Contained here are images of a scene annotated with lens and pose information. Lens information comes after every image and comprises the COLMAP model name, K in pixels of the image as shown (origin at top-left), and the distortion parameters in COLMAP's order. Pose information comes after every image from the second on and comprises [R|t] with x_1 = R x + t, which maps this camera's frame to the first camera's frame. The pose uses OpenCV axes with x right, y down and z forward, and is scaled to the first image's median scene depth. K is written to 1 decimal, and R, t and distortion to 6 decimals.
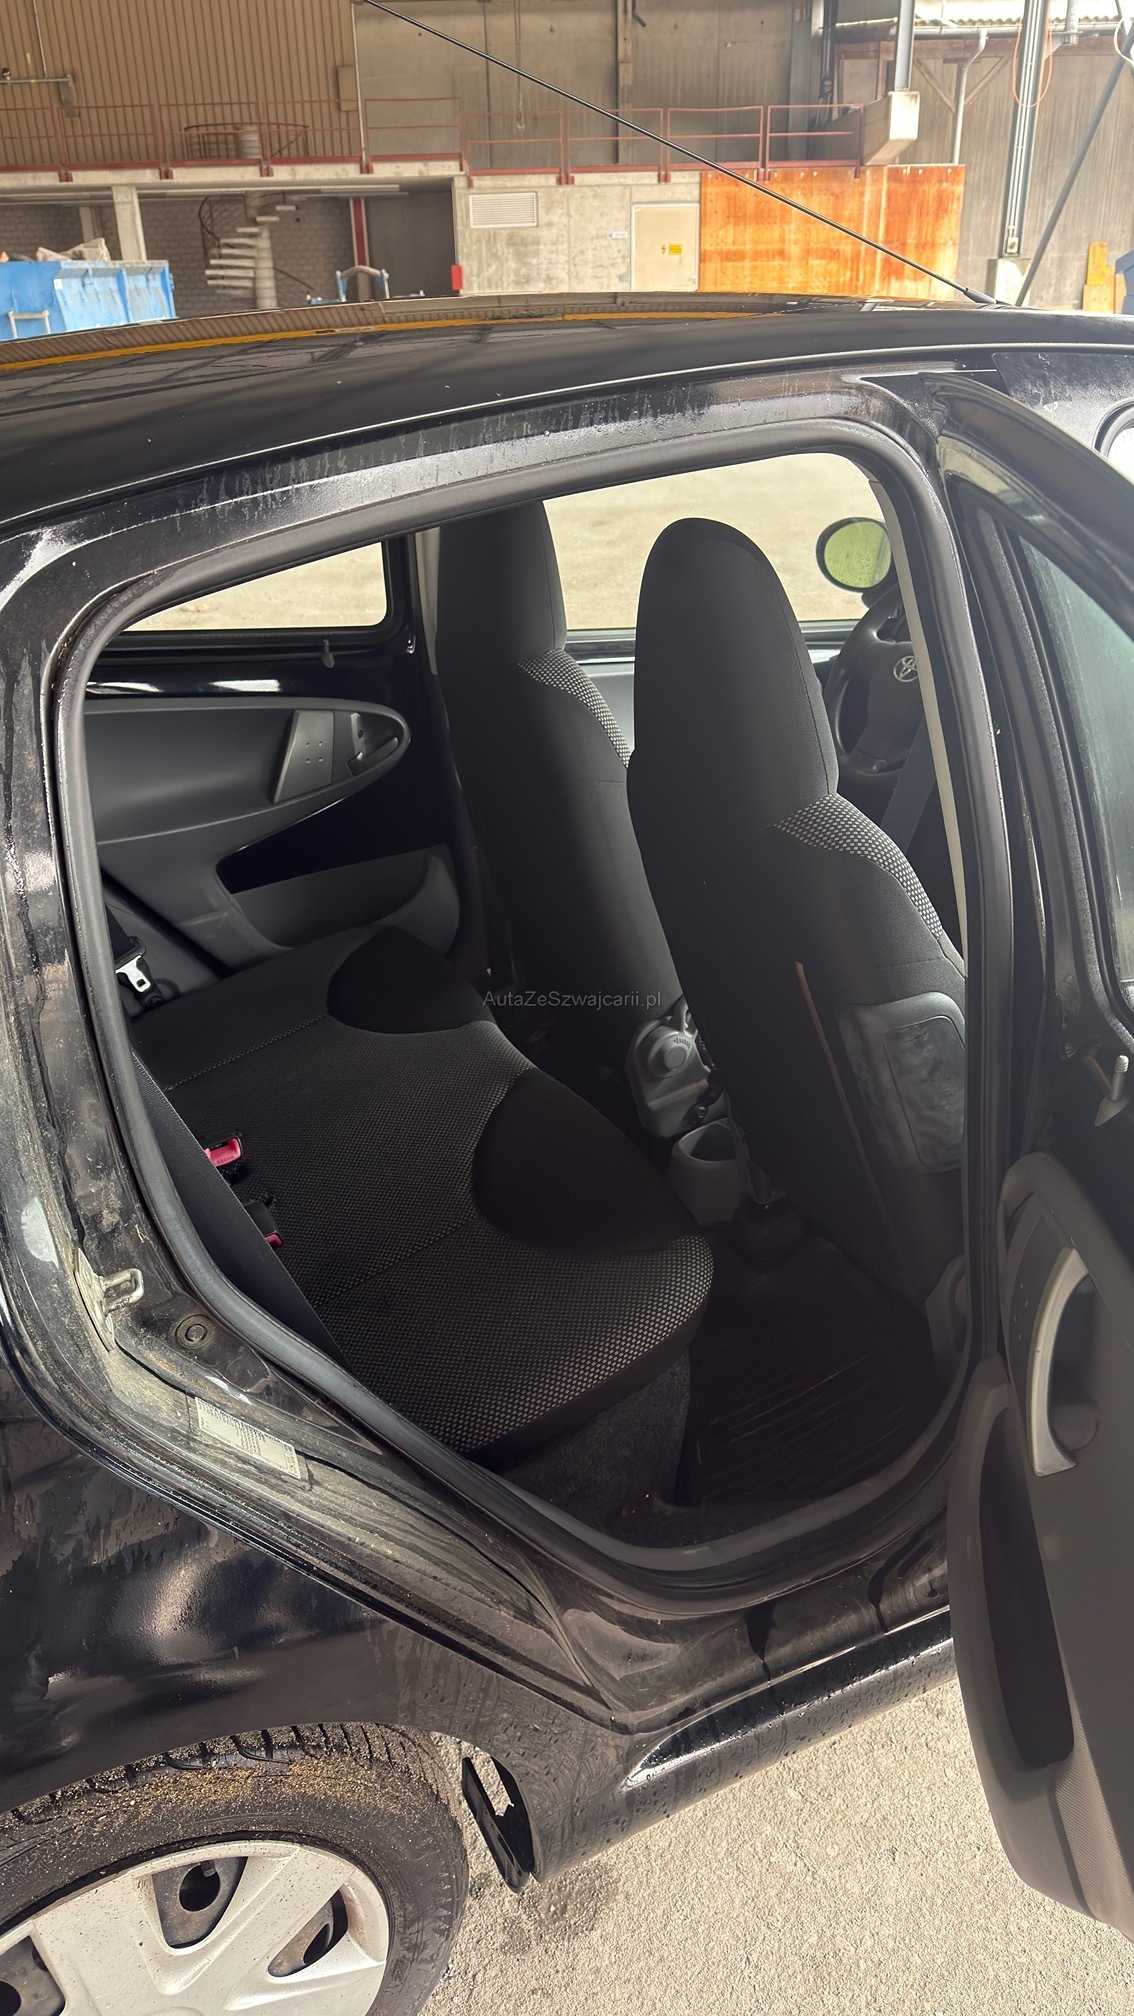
lens RADIAL K [[1405.3, 0, 567.0], [0, 1405.3, 1001.5], [0, 0, 1]] dist [-0.008726, -0.019435]
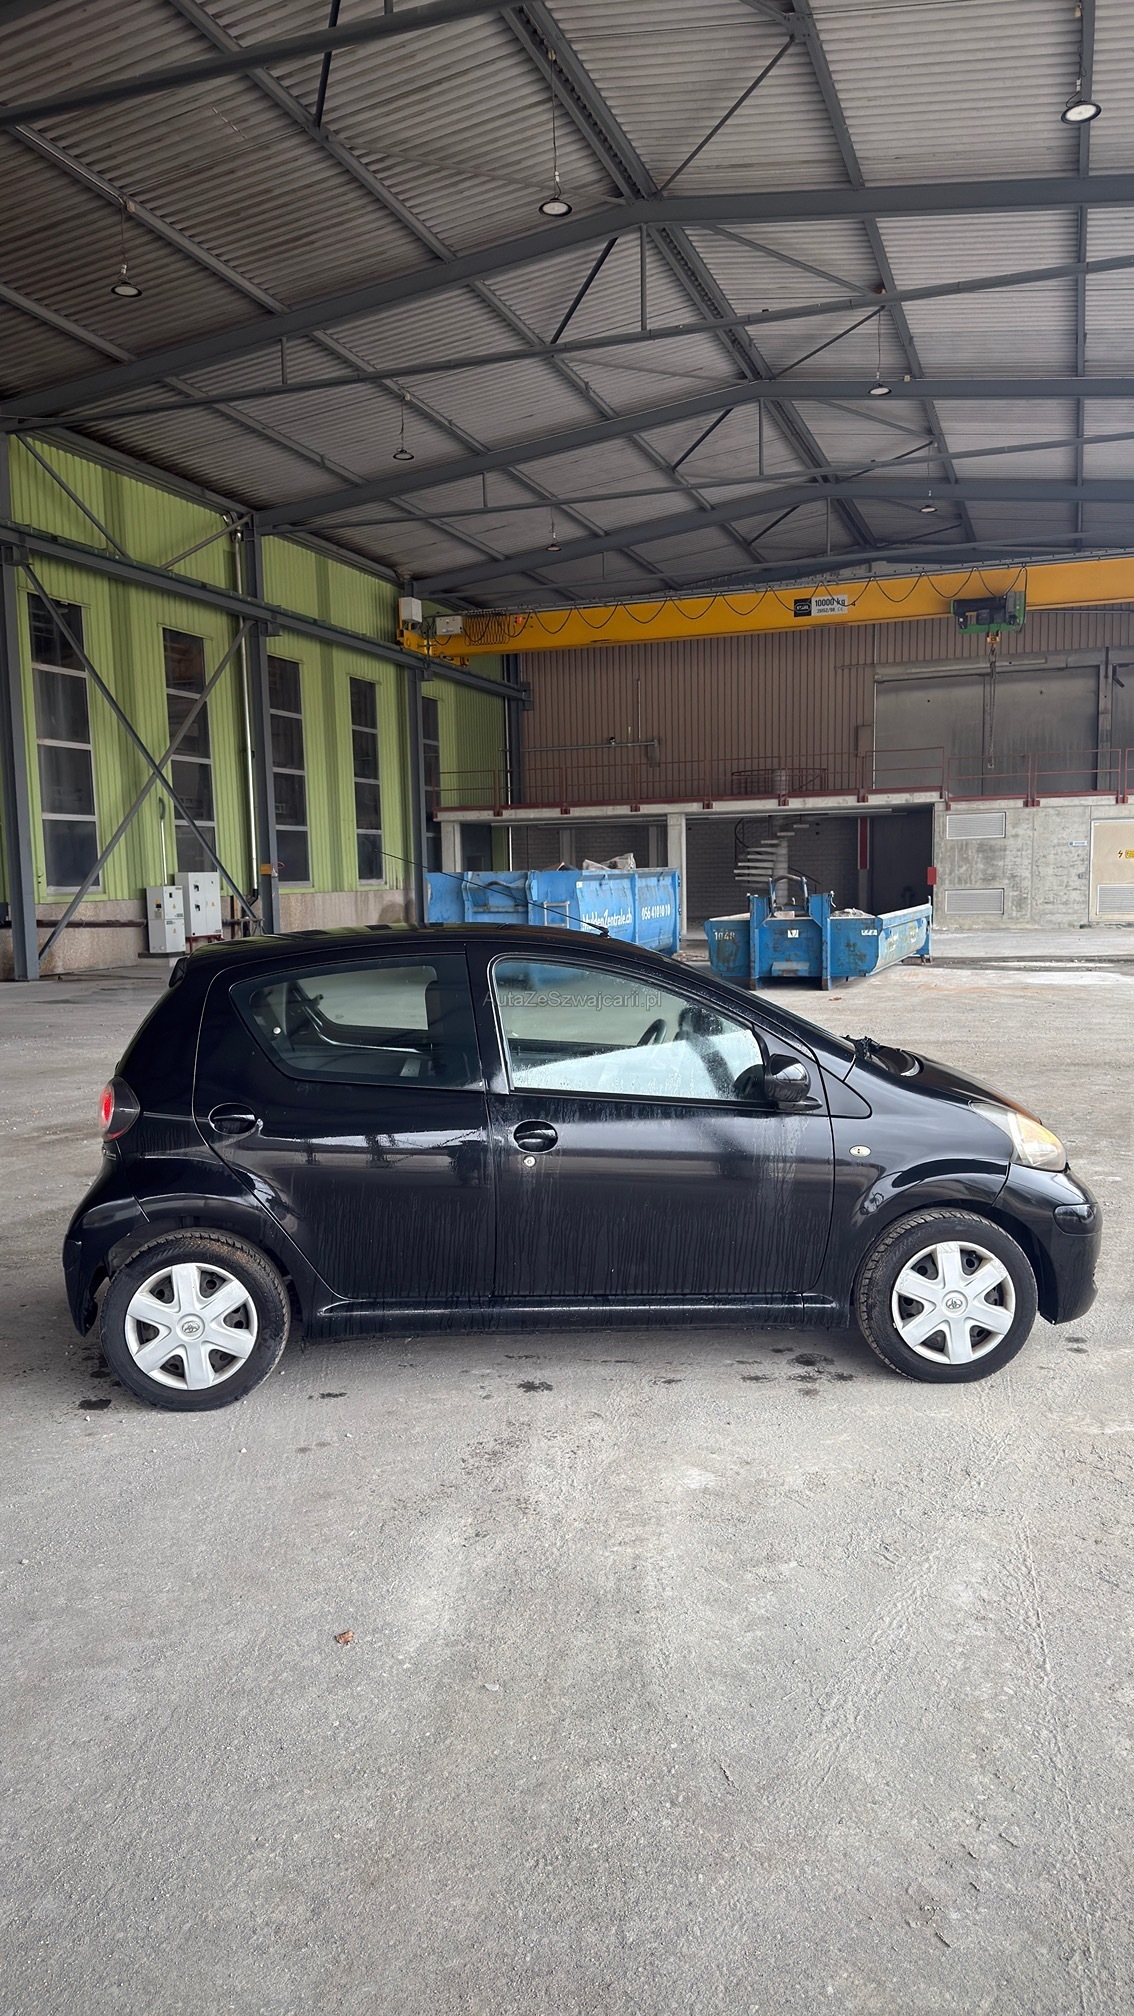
lens RADIAL K [[1405.3, 0, 568.6], [0, 1405.3, 1003.3], [0, 0, 1]] dist [-0.008726, -0.019435]
pose [[0.920070, 0.036942, -0.390009, 0.114026], [-0.178814, 0.925389, -0.334186, 0.053858], [0.348565, 0.377213, 0.858028, -0.123758]]
